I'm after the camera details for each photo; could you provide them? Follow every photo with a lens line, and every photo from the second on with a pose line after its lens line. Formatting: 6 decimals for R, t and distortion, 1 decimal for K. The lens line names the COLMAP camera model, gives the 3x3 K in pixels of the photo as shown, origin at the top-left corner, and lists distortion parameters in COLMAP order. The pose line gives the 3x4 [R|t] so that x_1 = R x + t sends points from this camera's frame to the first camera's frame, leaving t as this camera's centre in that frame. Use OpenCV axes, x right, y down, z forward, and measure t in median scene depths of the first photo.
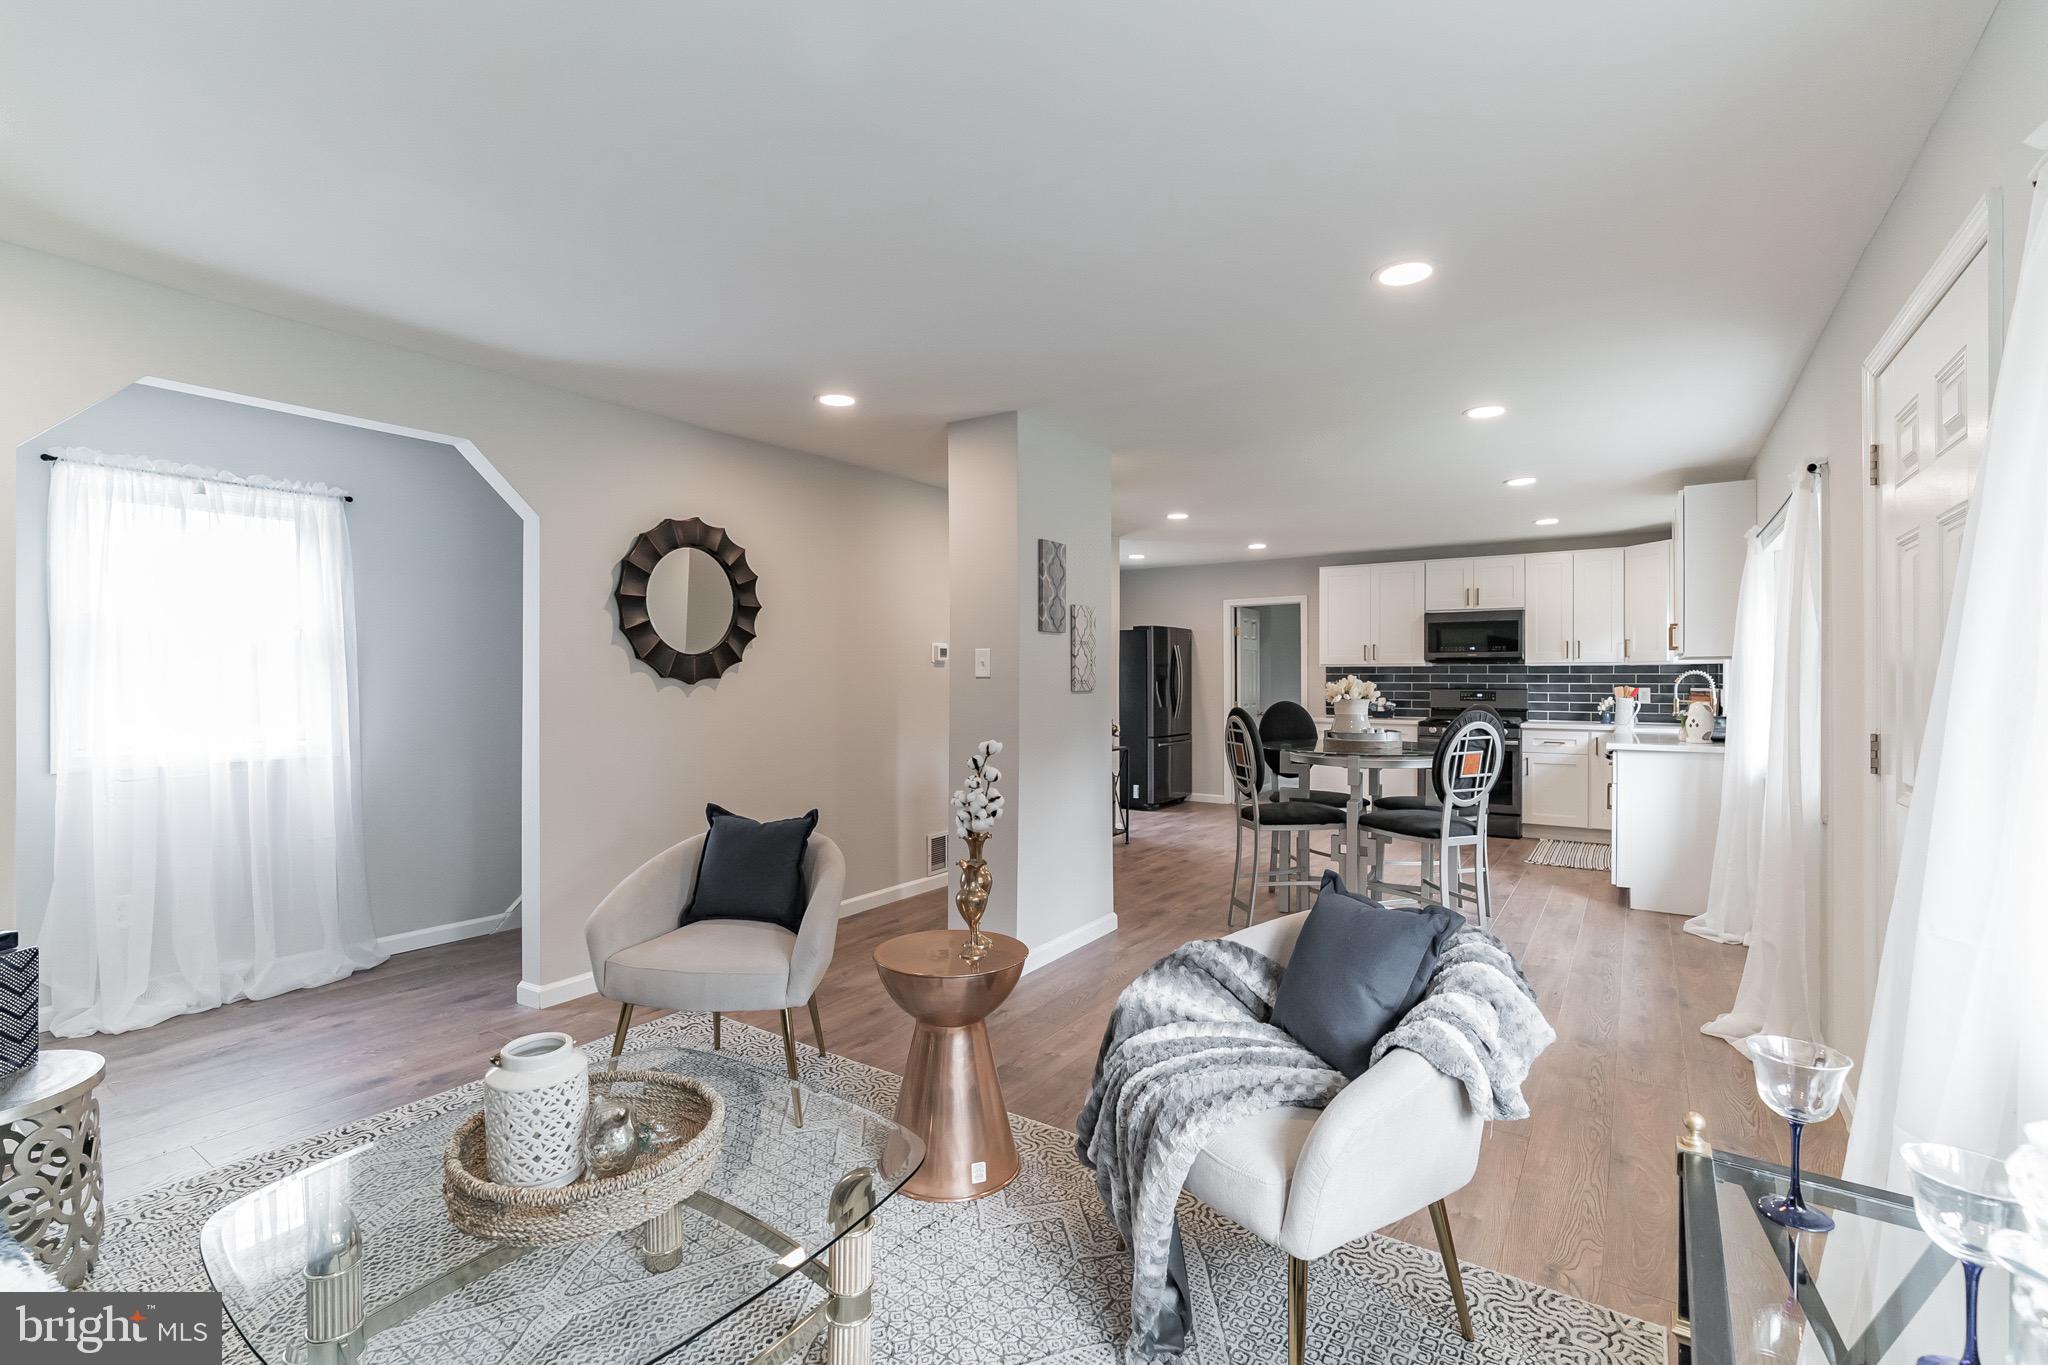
lens RADIAL K [[930.7, 0, 1012.8], [0, 930.7, 687.4], [0, 0, 1]] dist [-0.014594, 0.005622]
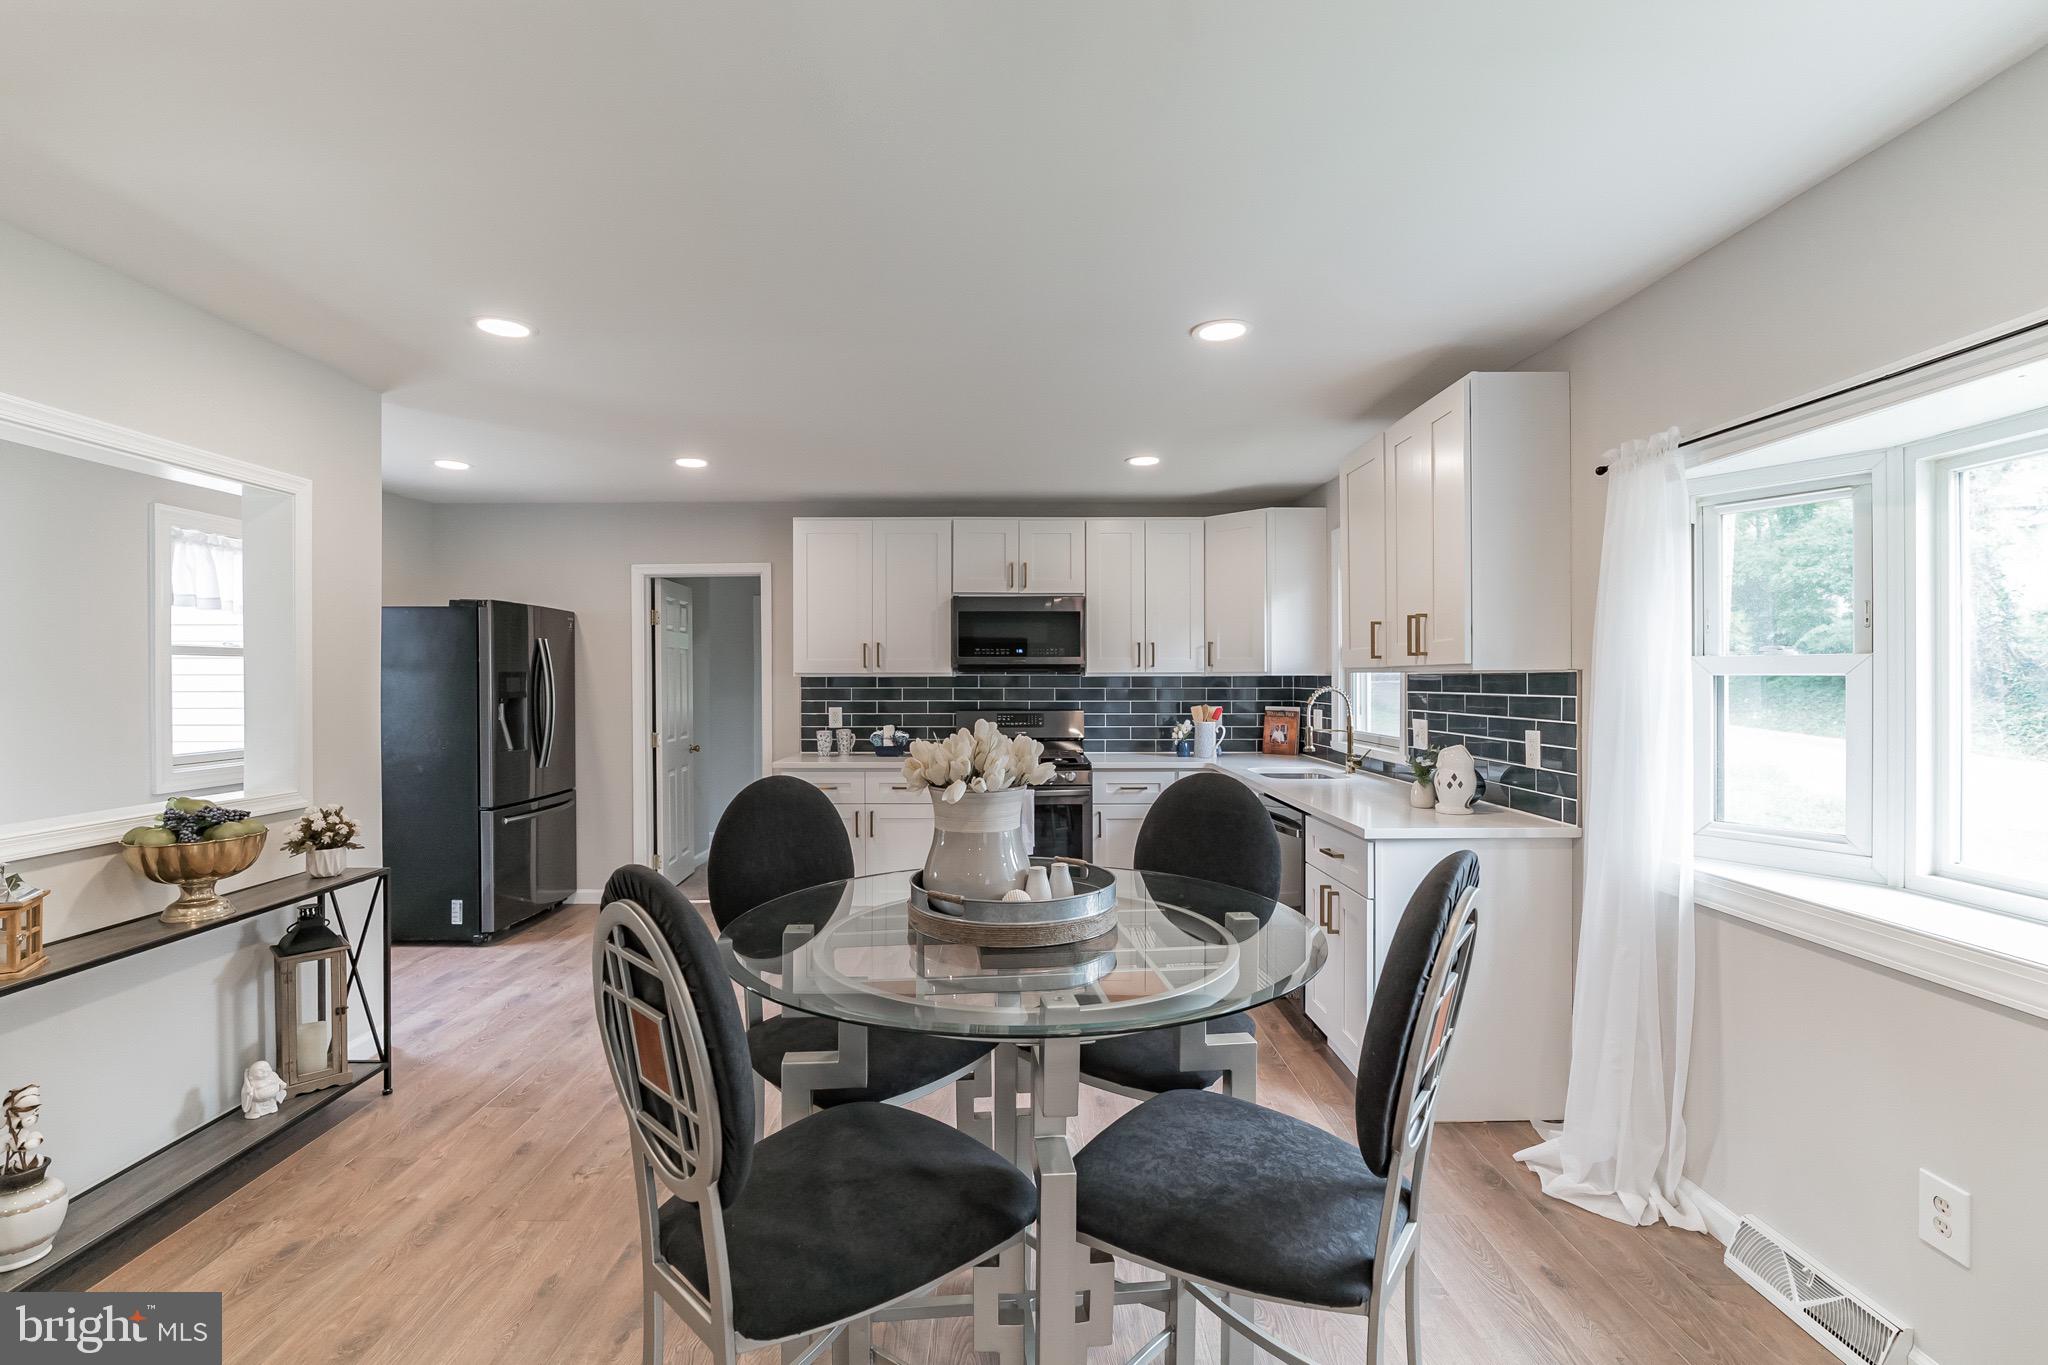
lens RADIAL K [[930.7, 0, 1026.9], [0, 930.7, 677.1], [0, 0, 1]] dist [-0.014594, 0.005622]
pose [[0.818646, -0.000796, 0.574297, 0.113279], [0.007525, 0.999928, -0.009340, -0.016970], [-0.574249, 0.011968, 0.818594, 0.452717]]
